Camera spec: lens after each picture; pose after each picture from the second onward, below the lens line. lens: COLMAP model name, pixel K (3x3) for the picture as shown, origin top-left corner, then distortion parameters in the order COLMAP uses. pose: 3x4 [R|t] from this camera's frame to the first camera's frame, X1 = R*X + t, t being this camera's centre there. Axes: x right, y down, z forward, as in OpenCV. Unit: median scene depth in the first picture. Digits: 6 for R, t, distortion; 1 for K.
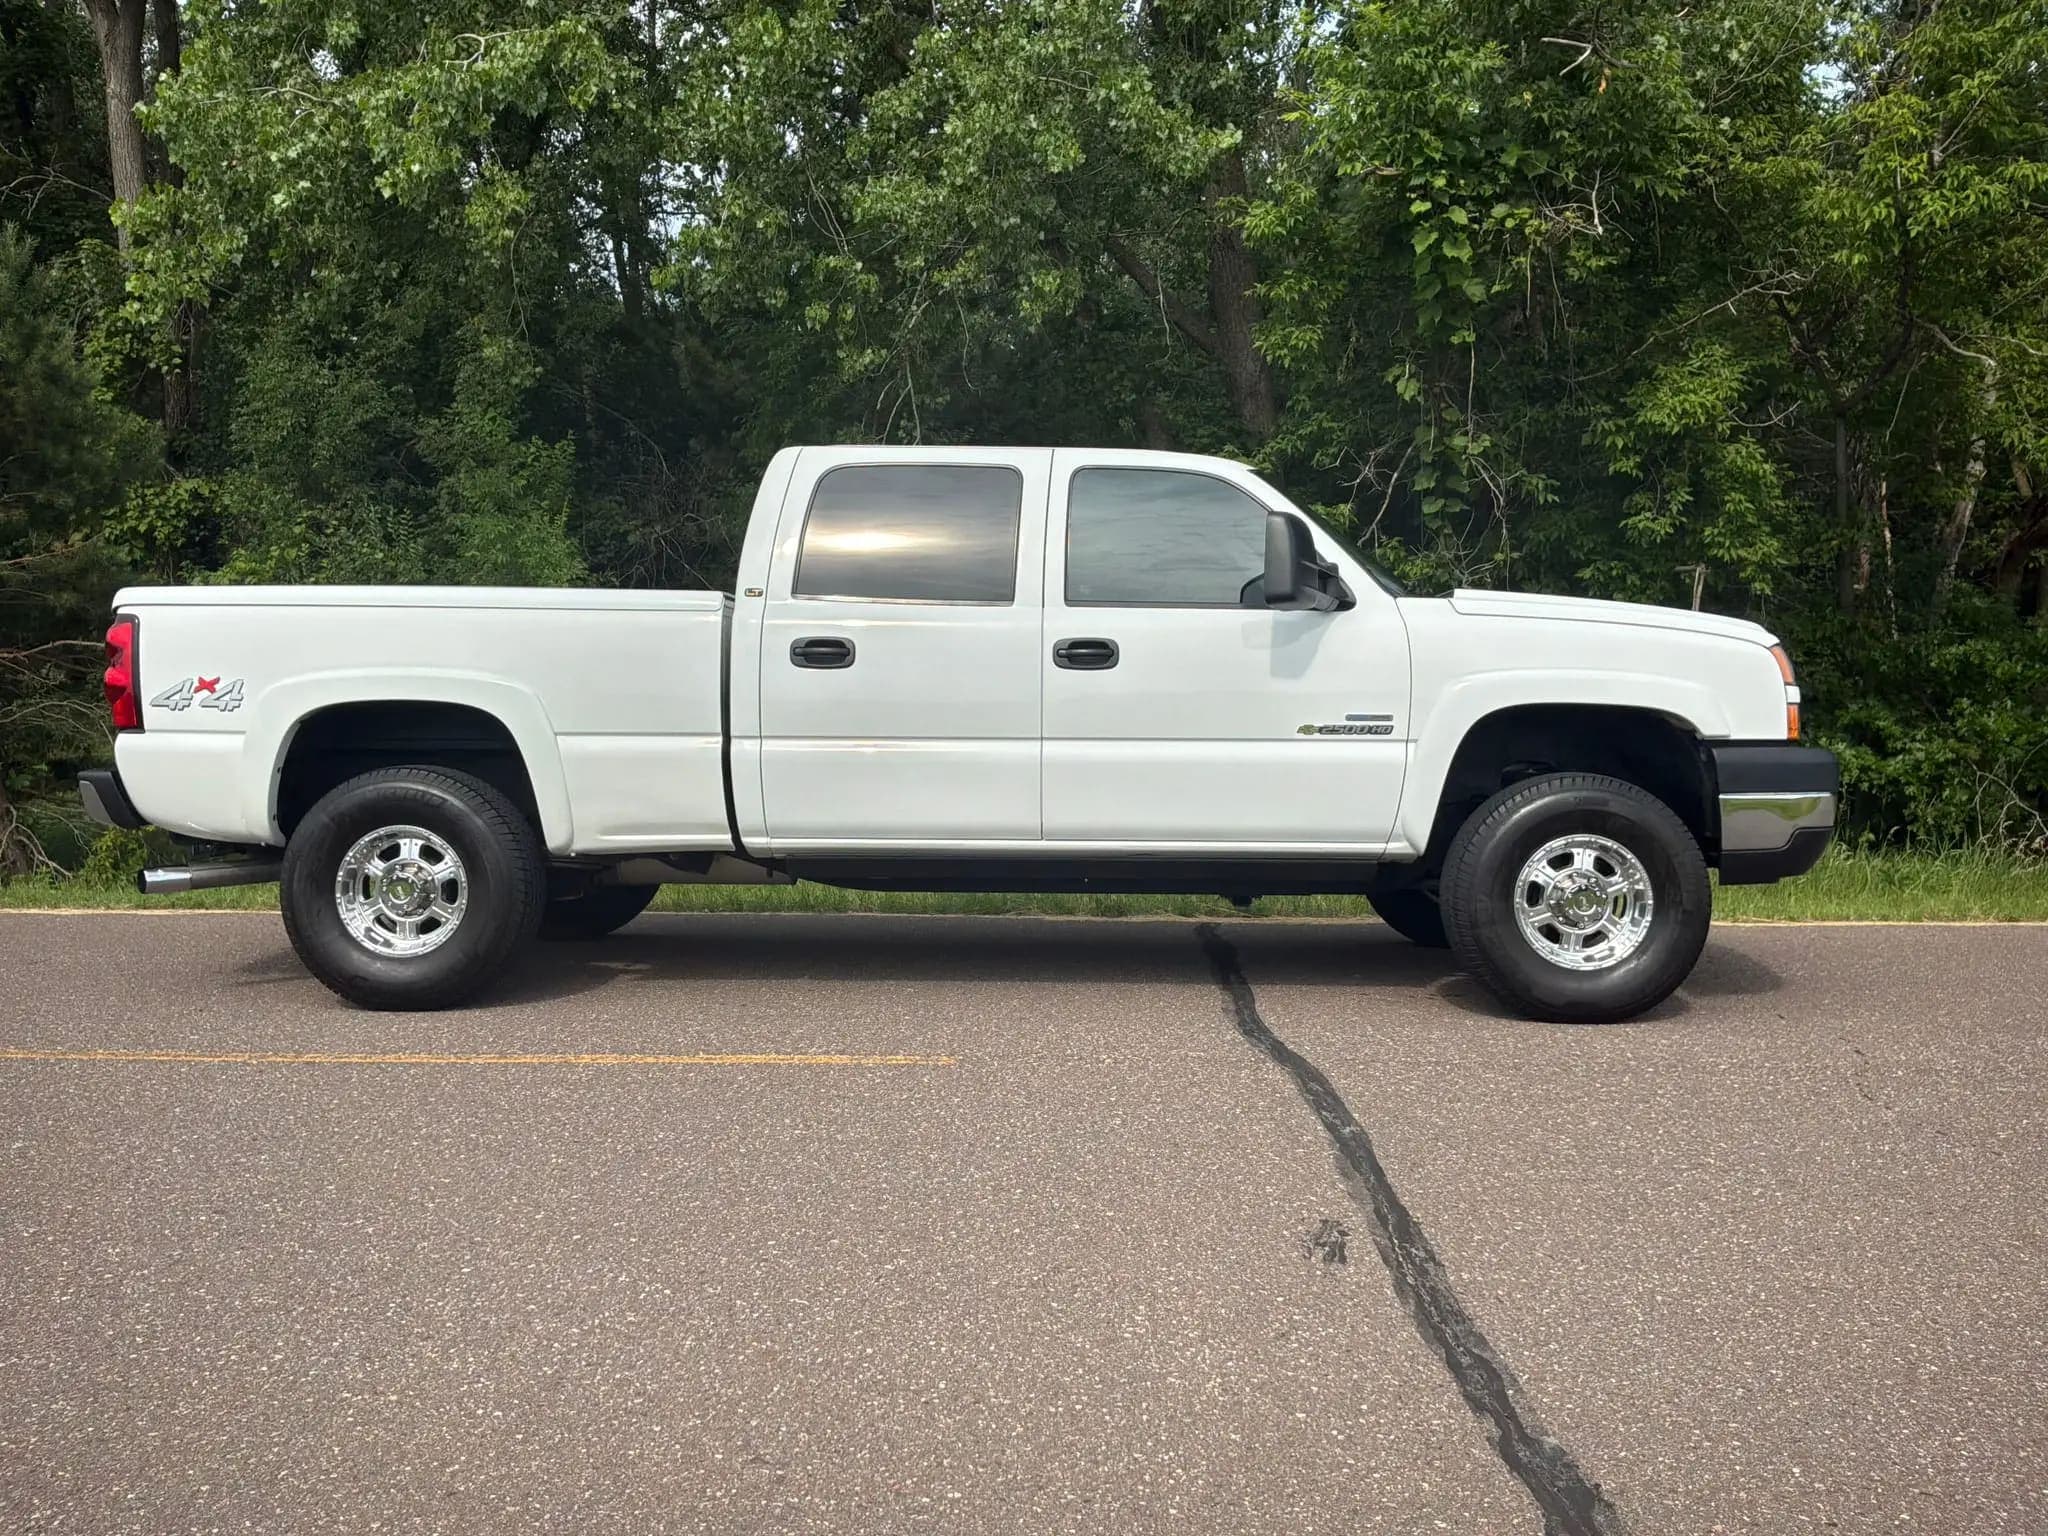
lens RADIAL K [[1702.3, 0, 1020.3], [0, 1702.3, 740.2], [0, 0, 1]] dist [0.116321, -0.230769]
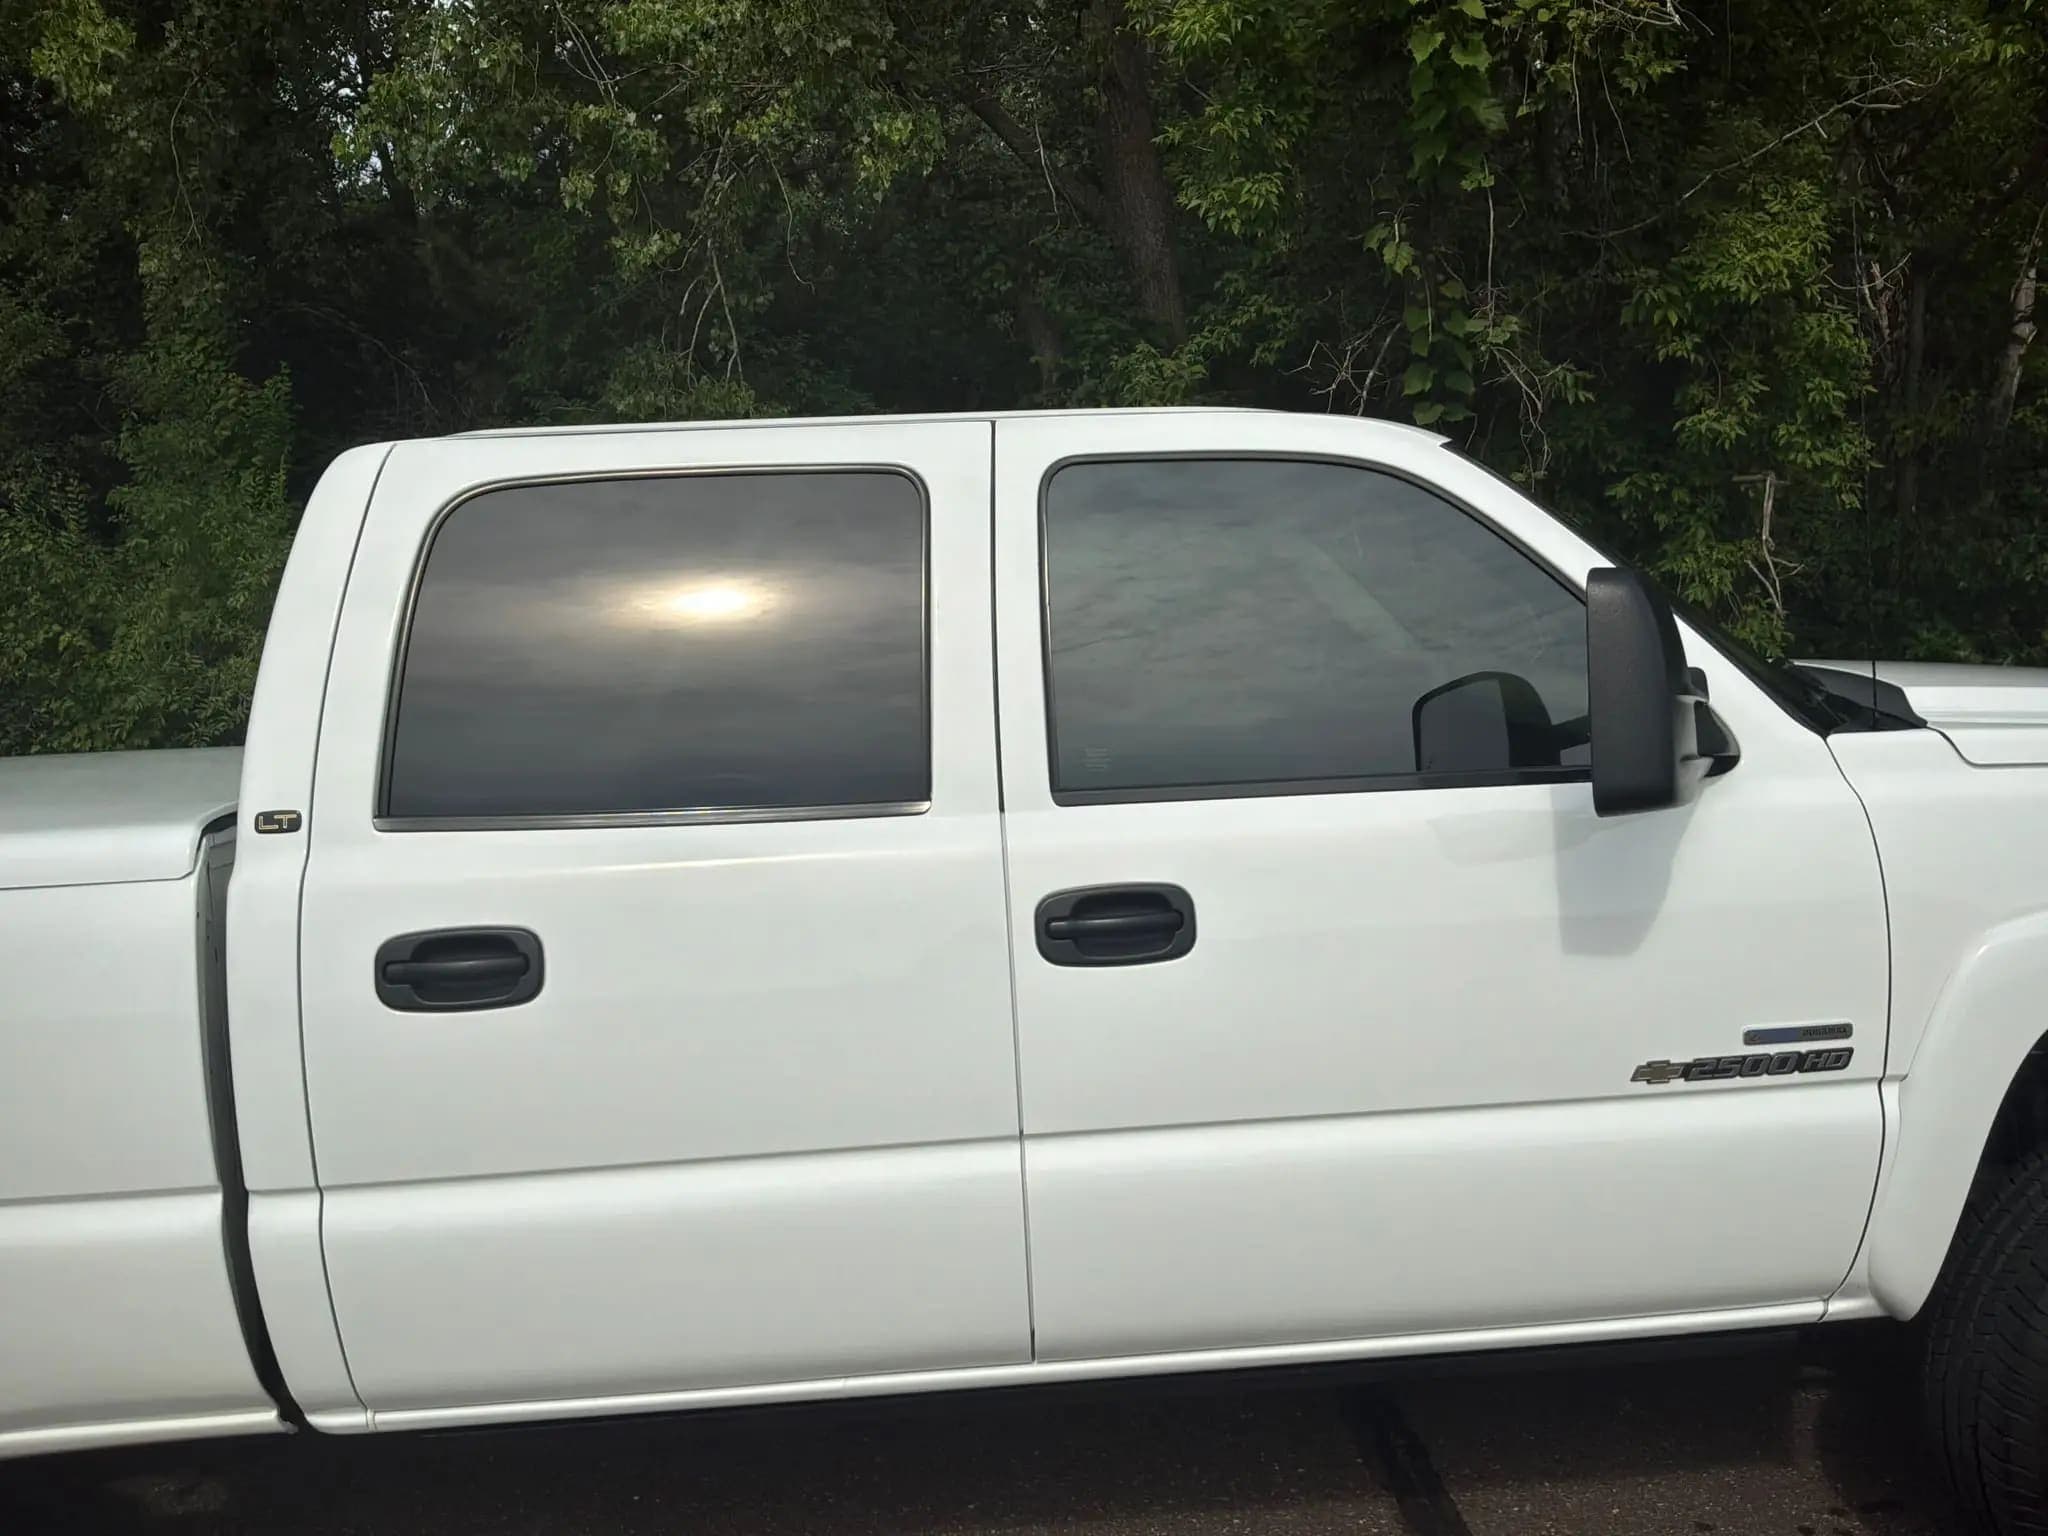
lens RADIAL K [[1702.3, 0, 1020.3], [0, 1702.3, 740.2], [0, 0, 1]] dist [0.116321, -0.230769]
pose [[0.994683, -0.066544, 0.078597, -0.006445], [0.061648, 0.996097, 0.063165, -0.057440], [-0.082494, -0.057984, 0.994903, 0.279394]]
